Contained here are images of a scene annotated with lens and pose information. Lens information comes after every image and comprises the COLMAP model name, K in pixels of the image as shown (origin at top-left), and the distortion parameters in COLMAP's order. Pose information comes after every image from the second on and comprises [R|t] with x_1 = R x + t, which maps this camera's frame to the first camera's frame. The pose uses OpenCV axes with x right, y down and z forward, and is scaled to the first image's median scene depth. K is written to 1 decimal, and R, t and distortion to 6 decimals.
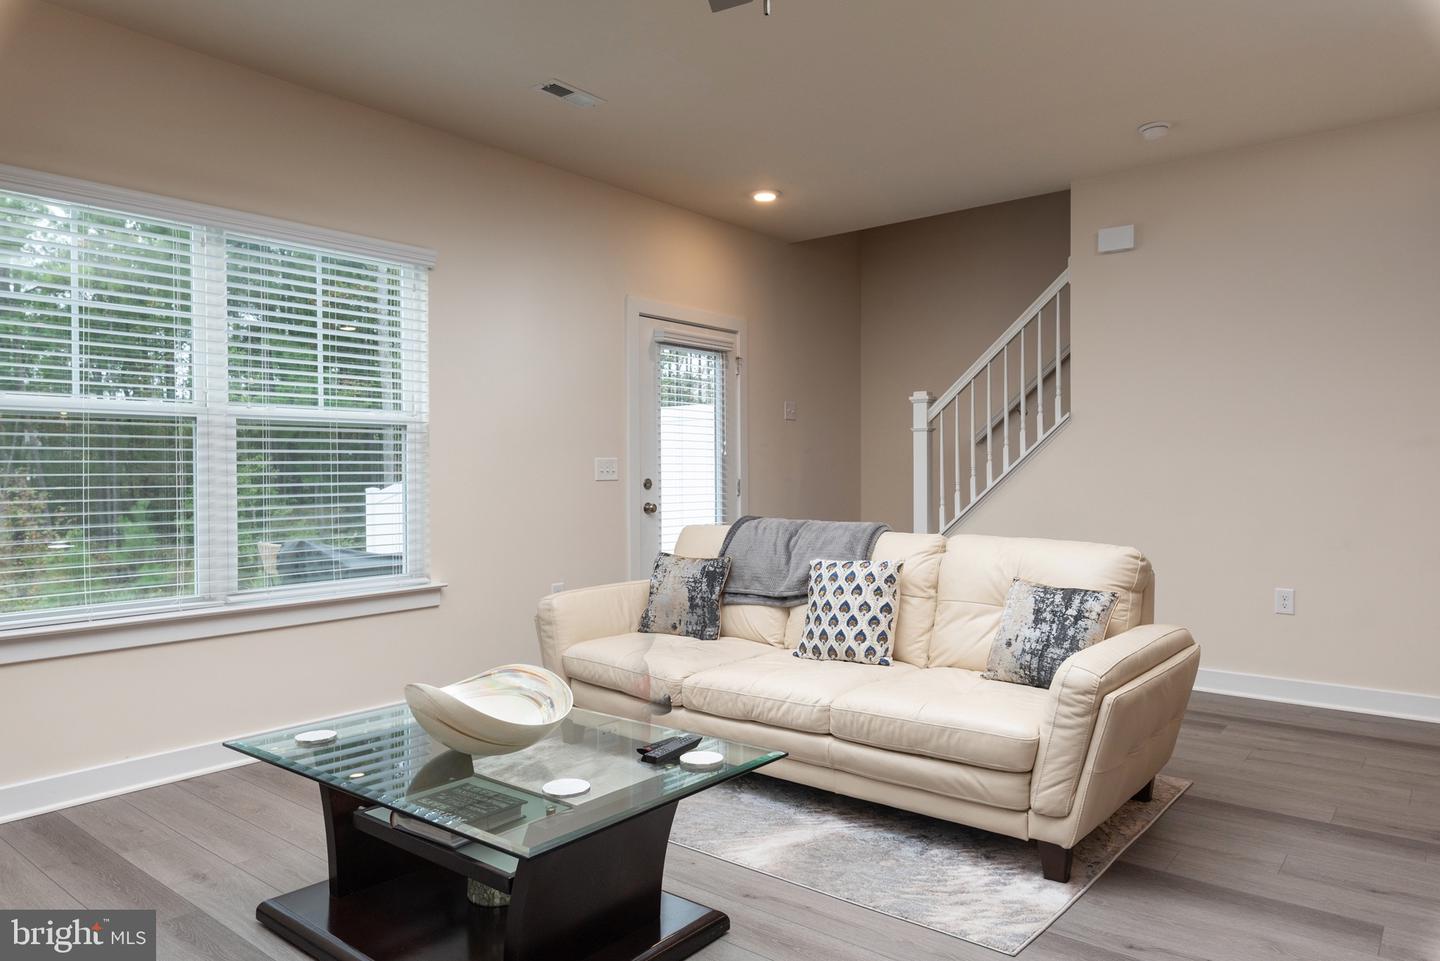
lens RADIAL K [[916.0, 0, 710.3], [0, 916.0, 477.9], [0, 0, 1]] dist [0.002406, 0.000109]
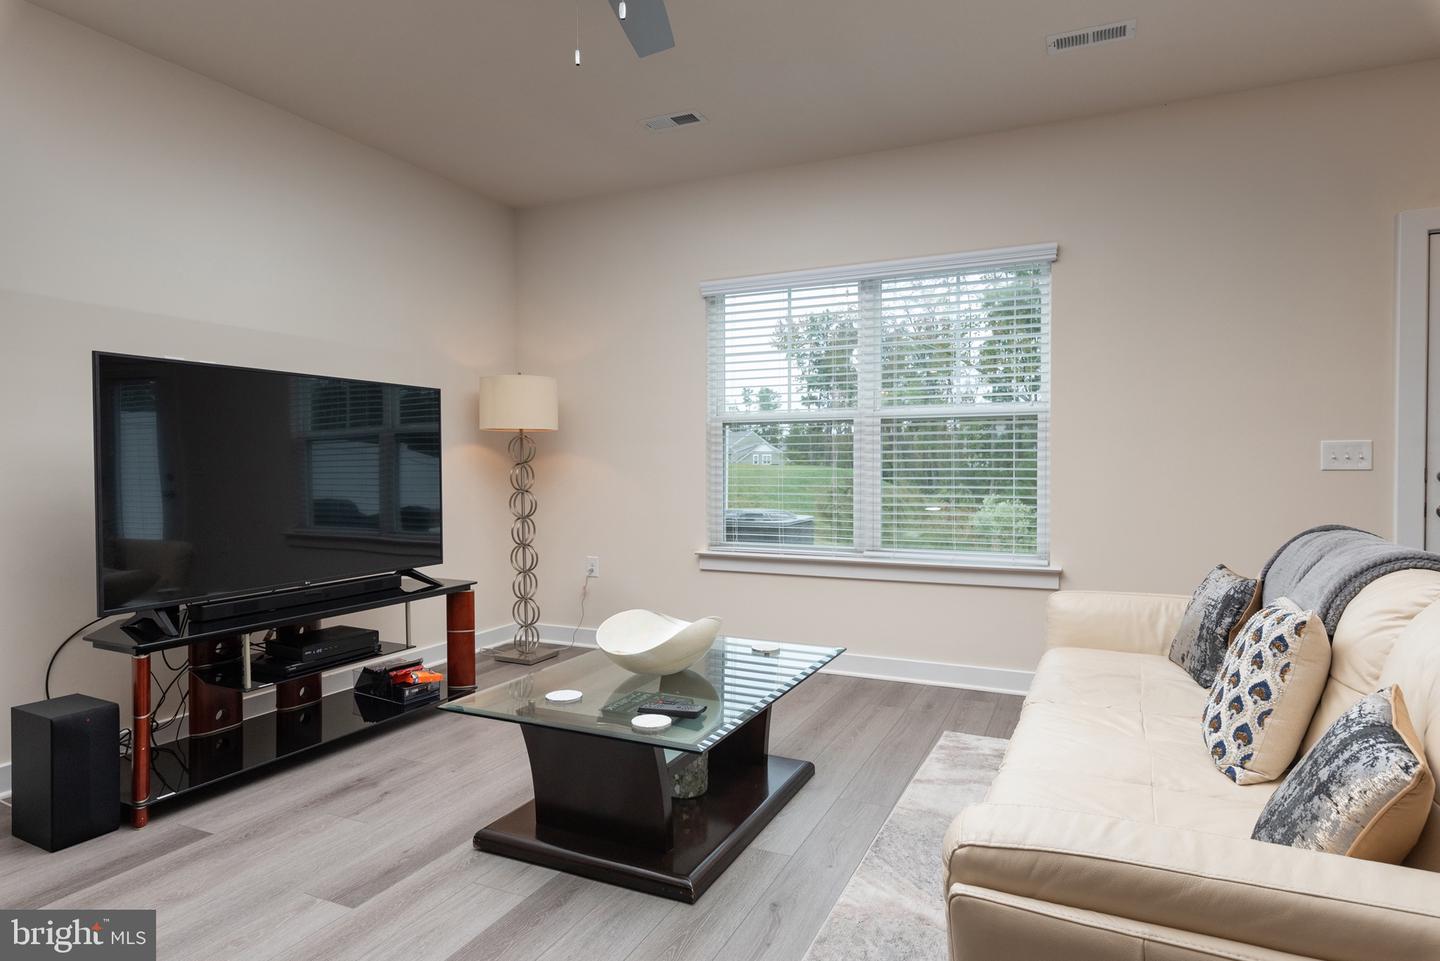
lens RADIAL K [[777.4, 0, 716.2], [0, 777.4, 476.0], [0, 0, 1]] dist [0.002908, 0.000961]
pose [[0.284440, 0.021329, -0.958457, 0.496503], [-0.005739, 0.999772, 0.020546, -0.003648], [0.958677, -0.000344, 0.284497, 0.450388]]
